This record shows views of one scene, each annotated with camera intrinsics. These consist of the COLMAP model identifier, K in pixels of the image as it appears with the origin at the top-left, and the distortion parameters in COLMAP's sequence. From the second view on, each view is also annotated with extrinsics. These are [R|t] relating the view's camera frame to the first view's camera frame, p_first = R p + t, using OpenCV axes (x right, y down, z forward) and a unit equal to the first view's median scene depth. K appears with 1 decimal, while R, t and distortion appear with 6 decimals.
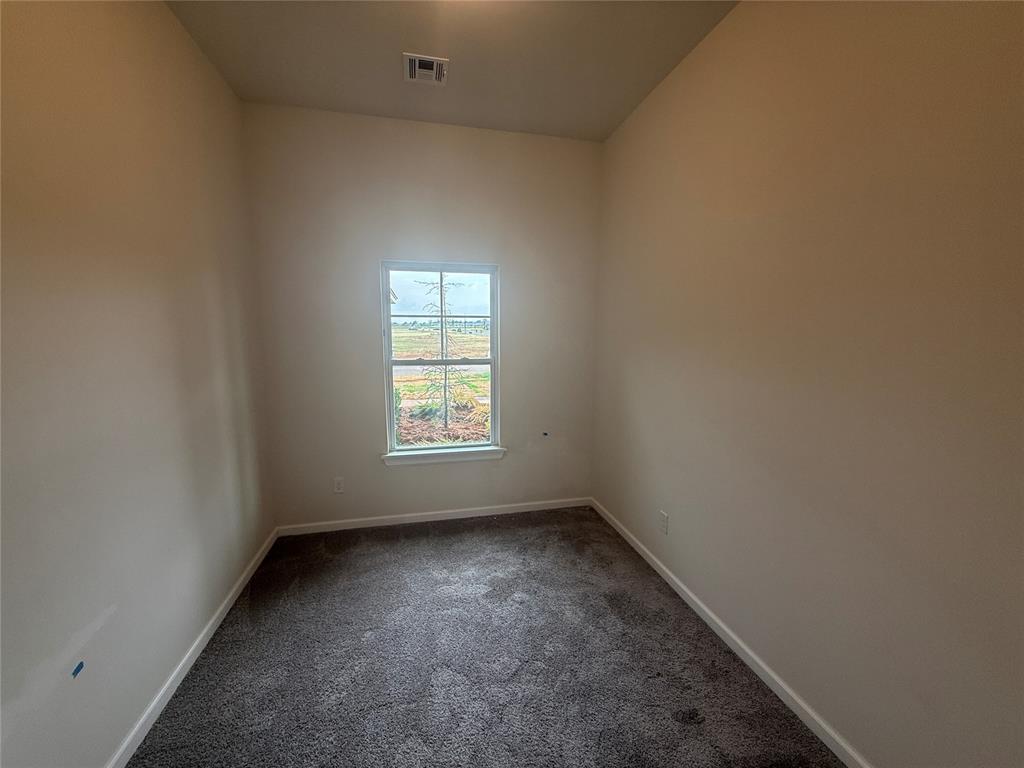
lens RADIAL K [[427.1, 0, 524.8], [0, 427.1, 385.7], [0, 0, 1]] dist [0.001093, 0.000263]
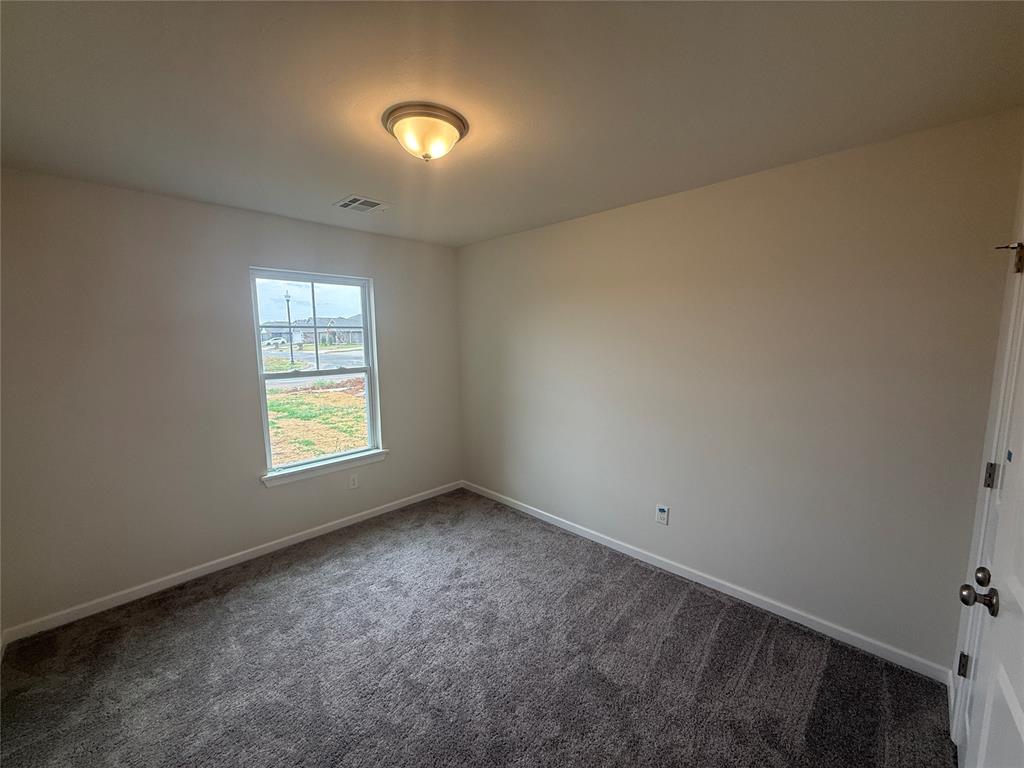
lens RADIAL K [[427.1, 0, 524.8], [0, 427.1, 385.7], [0, 0, 1]] dist [0.001093, 0.000263]
pose [[0.832937, -0.080346, 0.547504, -0.340968], [0.089940, 0.995904, 0.009319, 0.008295], [-0.546010, 0.041481, 0.836751, -0.092030]]
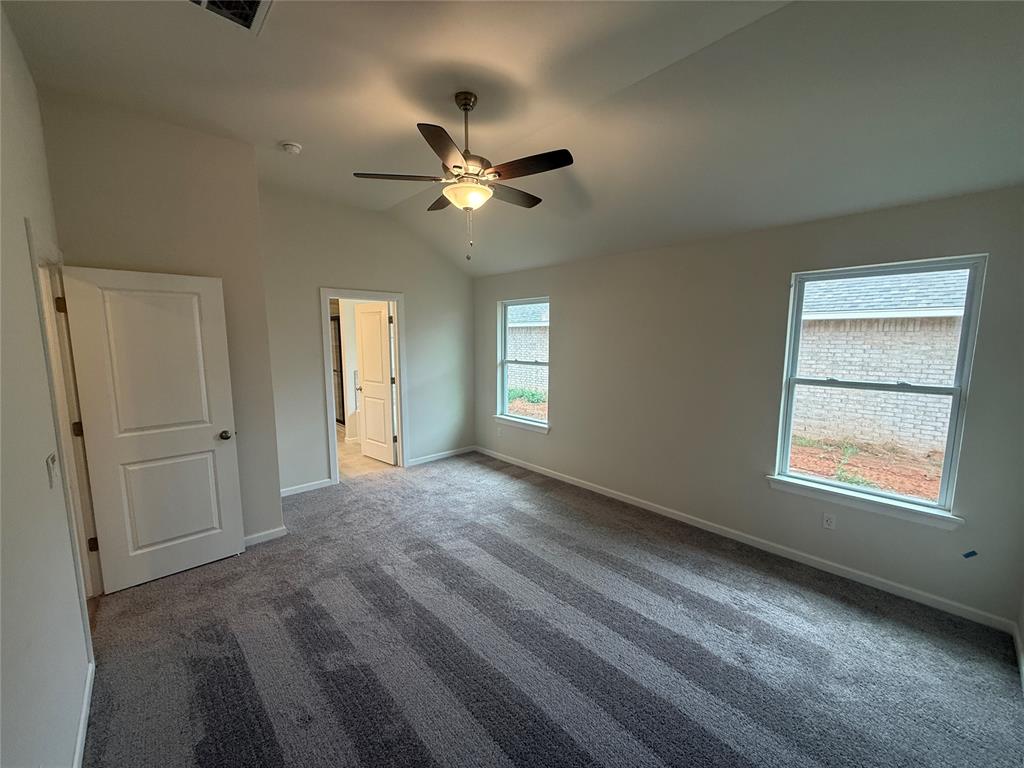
lens RADIAL K [[407.2, 0, 512.0], [0, 407.2, 384.0], [0, 0, 1]] dist [0.001099, 0.000286]
pose [[0.466788, 0.090974, -0.879678, 0.177174], [-0.122646, 0.991742, 0.037483, -0.004445], [0.875824, 0.090392, 0.474091, 0.041653]]
